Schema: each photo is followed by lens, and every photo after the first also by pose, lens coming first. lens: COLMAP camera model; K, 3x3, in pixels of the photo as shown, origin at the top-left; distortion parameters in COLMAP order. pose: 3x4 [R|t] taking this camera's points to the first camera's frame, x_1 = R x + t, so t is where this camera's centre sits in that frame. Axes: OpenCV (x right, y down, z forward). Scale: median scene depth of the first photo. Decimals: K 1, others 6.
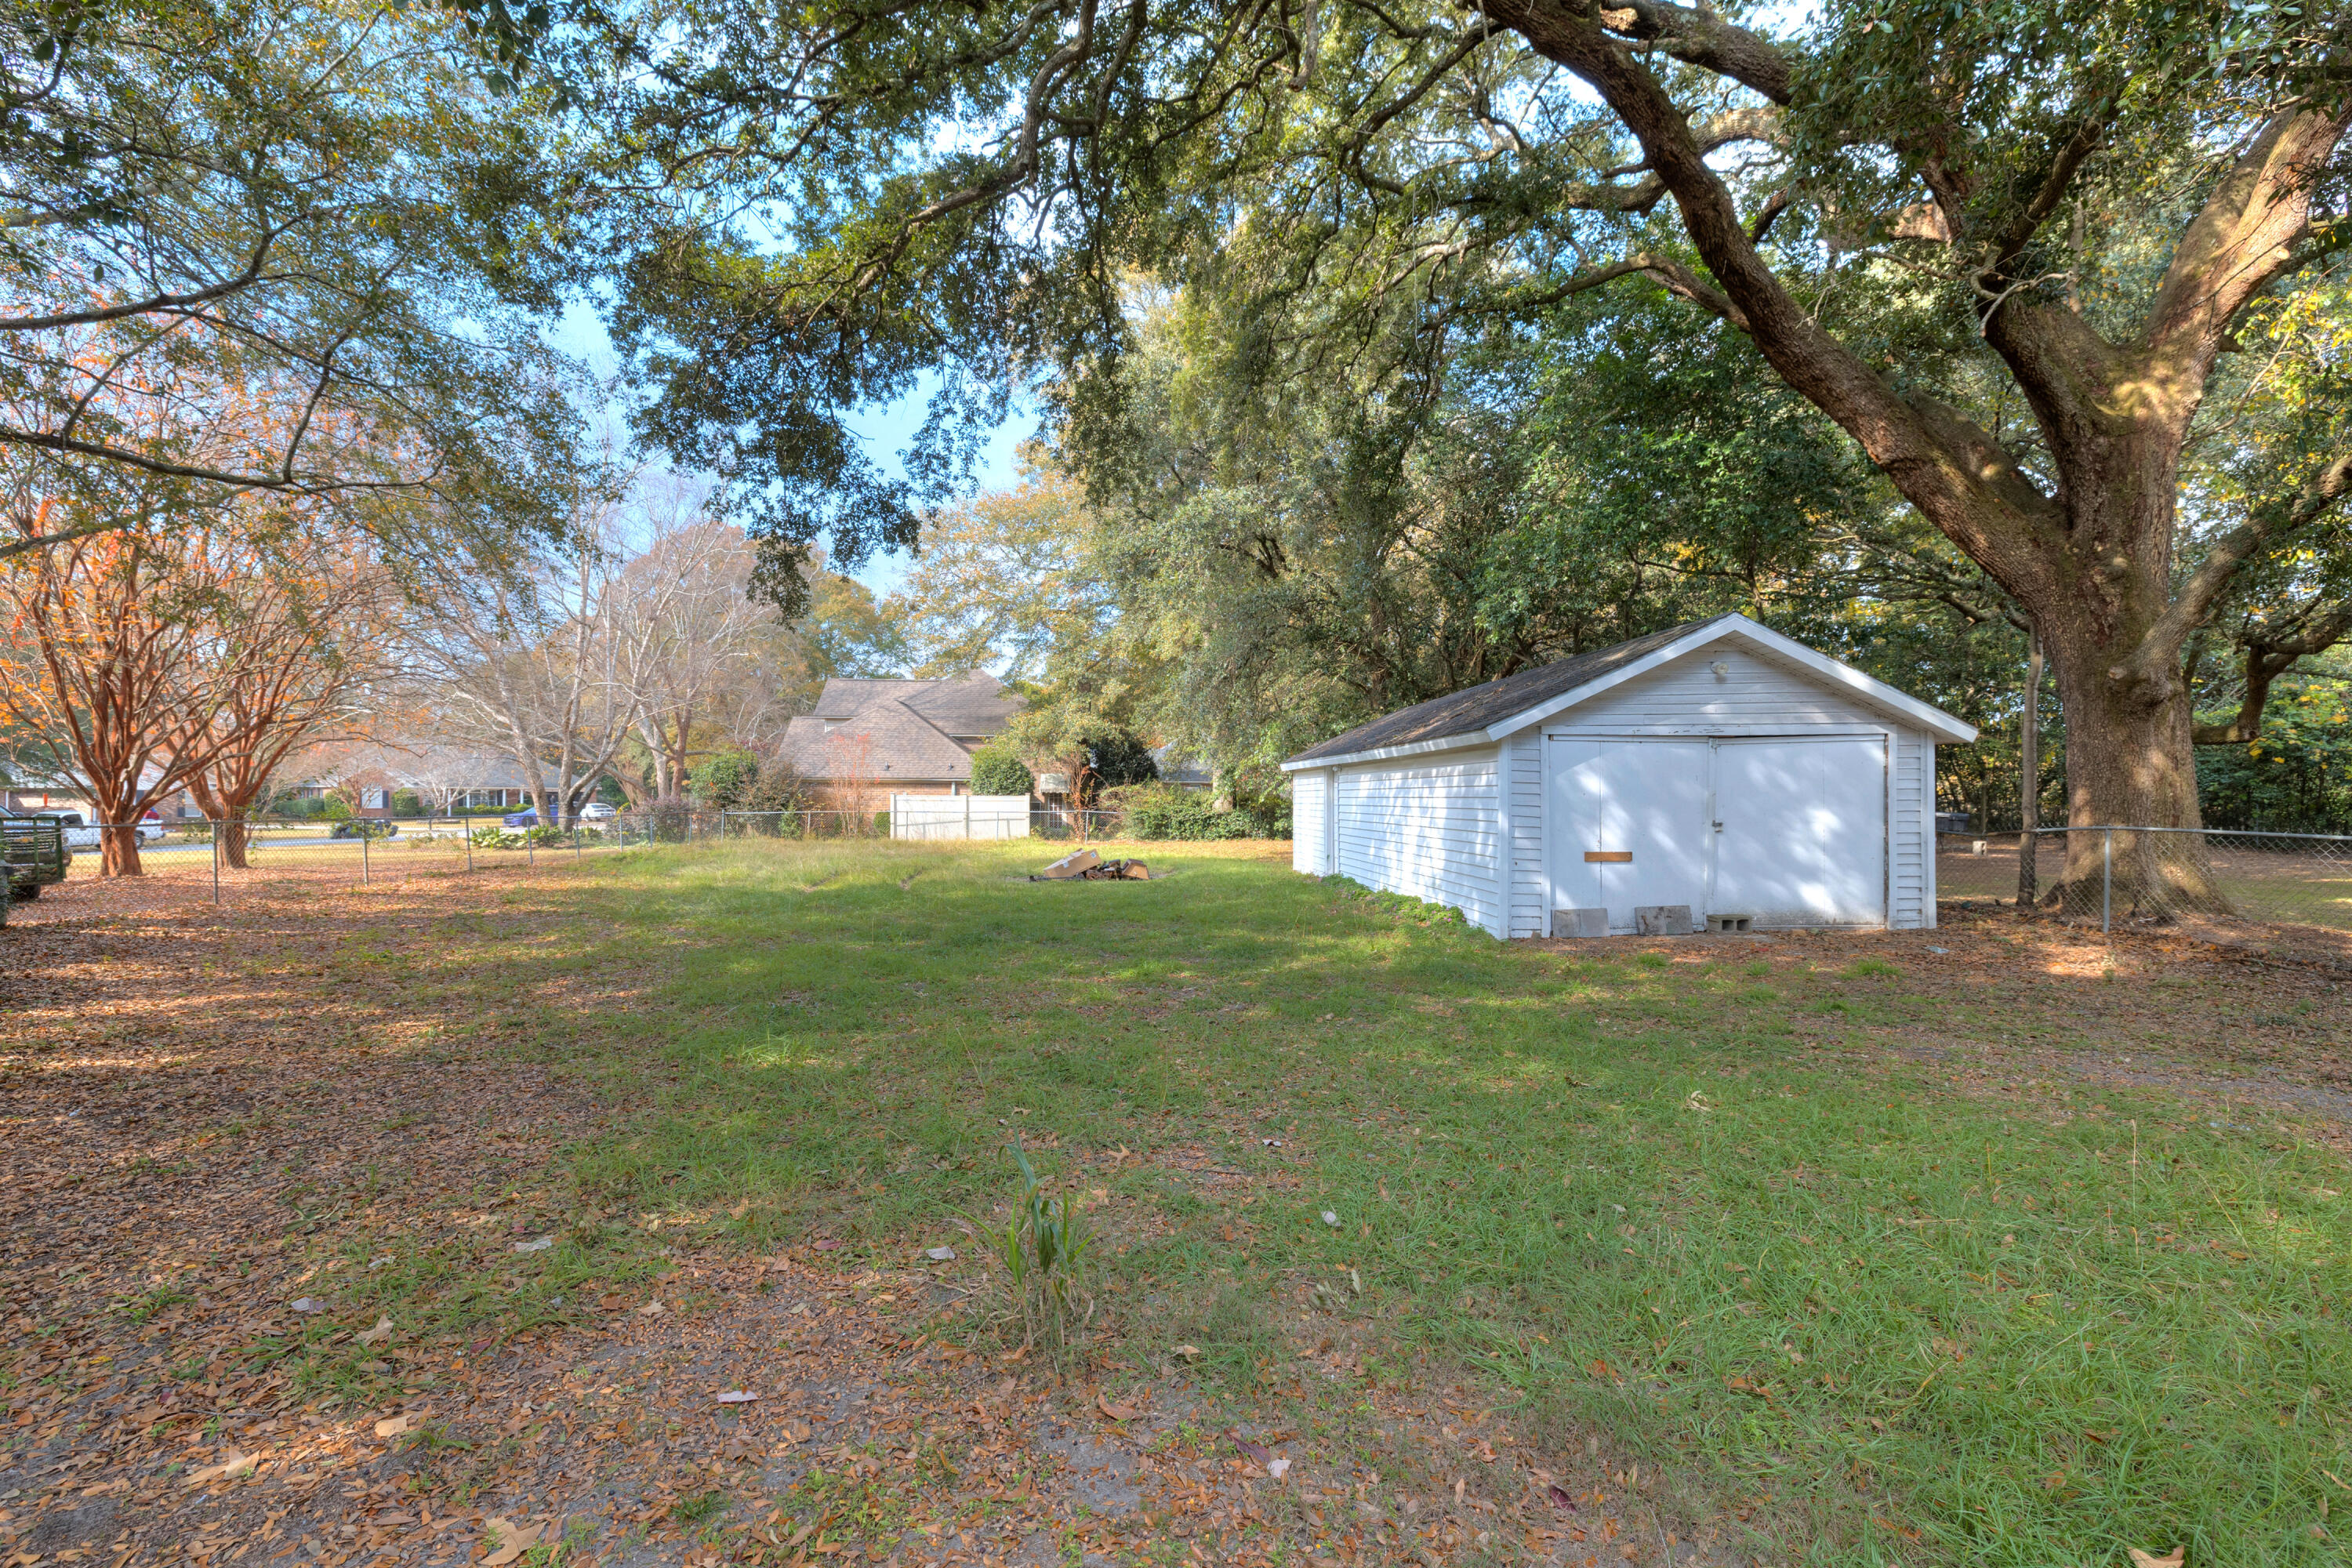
lens RADIAL K [[1025.2, 0, 1188.6], [0, 1025.2, 796.5], [0, 0, 1]] dist [-0.001534, 0.000007]
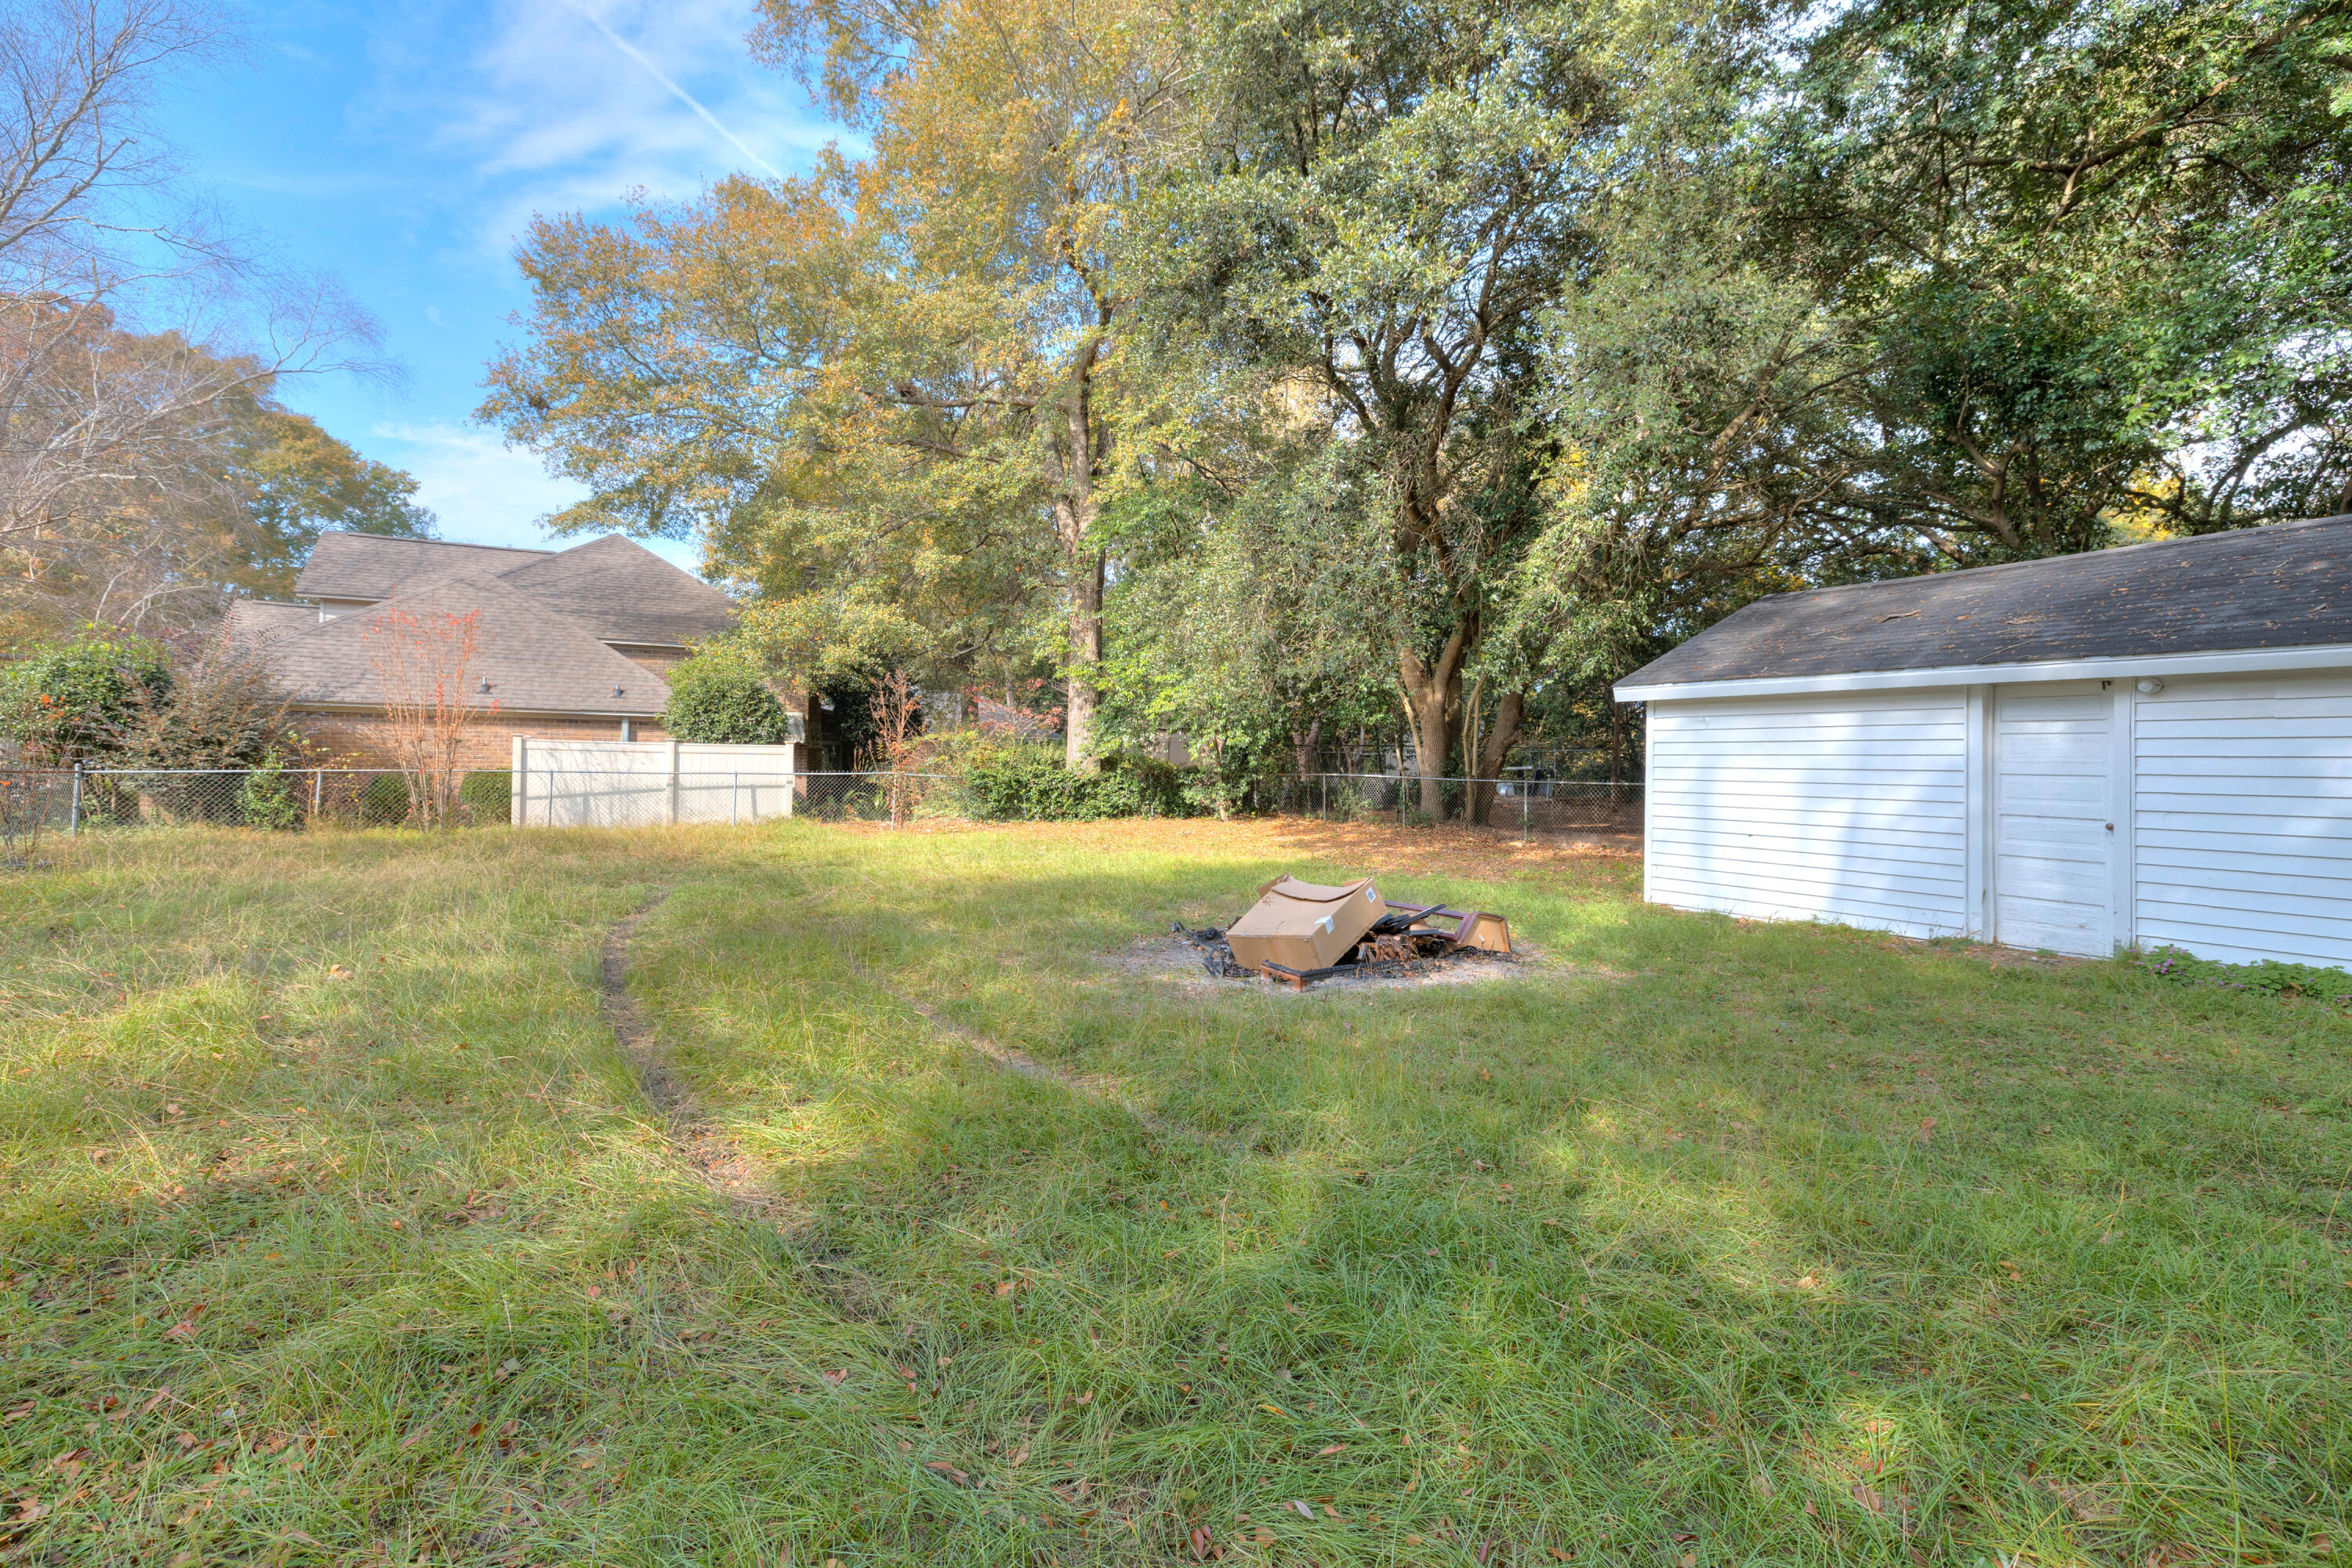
lens RADIAL K [[1025.2, 0, 1160.3], [0, 1025.2, 784.1], [0, 0, 1]] dist [-0.001534, 0.000007]
pose [[0.921399, 0.002762, 0.388609, -0.187953], [-0.009843, 0.999820, 0.016232, 0.009410], [-0.388494, -0.018781, 0.921260, 0.397660]]
